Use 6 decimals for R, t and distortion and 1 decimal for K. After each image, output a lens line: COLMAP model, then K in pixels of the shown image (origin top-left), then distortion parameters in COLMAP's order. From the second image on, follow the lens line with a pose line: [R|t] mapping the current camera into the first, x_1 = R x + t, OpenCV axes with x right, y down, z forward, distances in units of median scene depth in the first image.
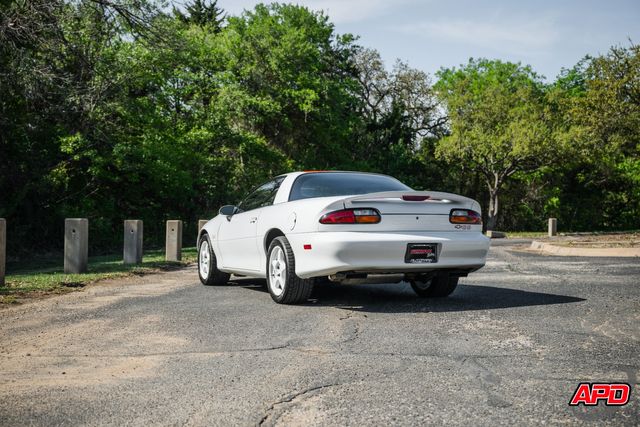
lens RADIAL K [[818.5, 0, 335.6], [0, 818.5, 222.1], [0, 0, 1]] dist [0.109213, 0.011274]
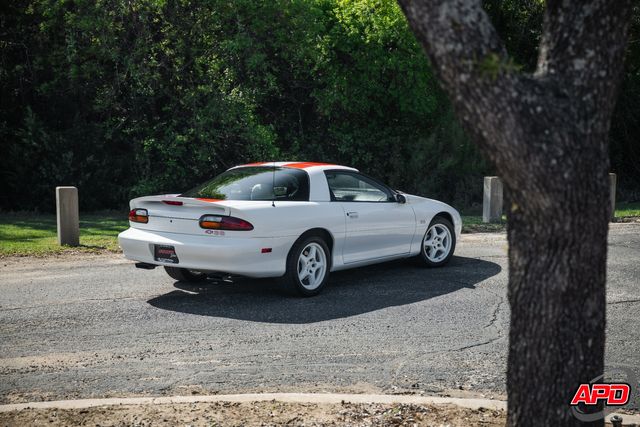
lens RADIAL K [[878.0, 0, 315.3], [0, 878.0, 221.9], [0, 0, 1]] dist [0.208649, 0.056736]
pose [[0.498822, 0.092495, -0.861755, 0.402637], [0.001720, 0.994181, 0.107705, -0.043455], [0.866703, -0.055207, 0.495761, 0.191207]]
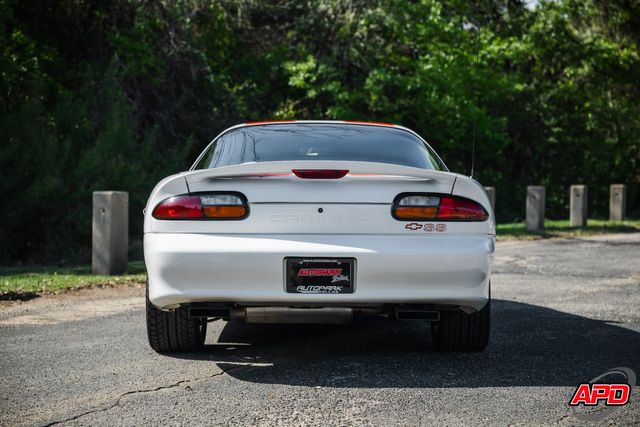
lens RADIAL K [[1235.5, 0, 318.1], [0, 1235.5, 215.4], [0, 0, 1]] dist [0.413724, 0.161917]
pose [[0.912348, 0.014800, -0.409147, 0.143814], [-0.003582, 0.999597, 0.028171, -0.008197], [0.409399, -0.024237, 0.912033, 0.081603]]
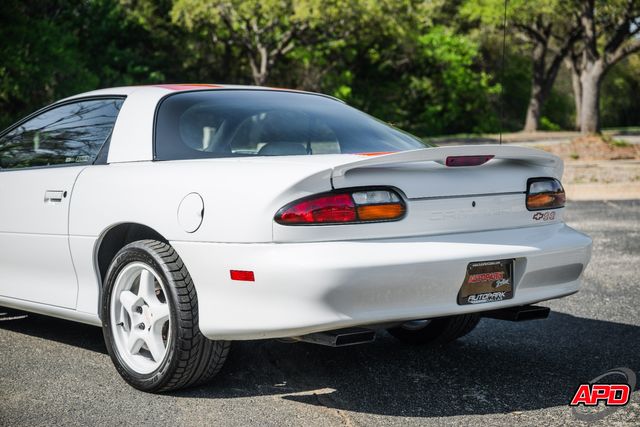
lens RADIAL K [[1211.5, 0, 328.9], [0, 1211.5, 221.7], [0, 0, 1]] dist [0.444205, 0.204166]
pose [[0.958932, -0.025536, 0.282483, -0.057086], [0.000454, 0.996076, 0.088501, -0.018460], [-0.283635, -0.084738, 0.955181, 0.120753]]
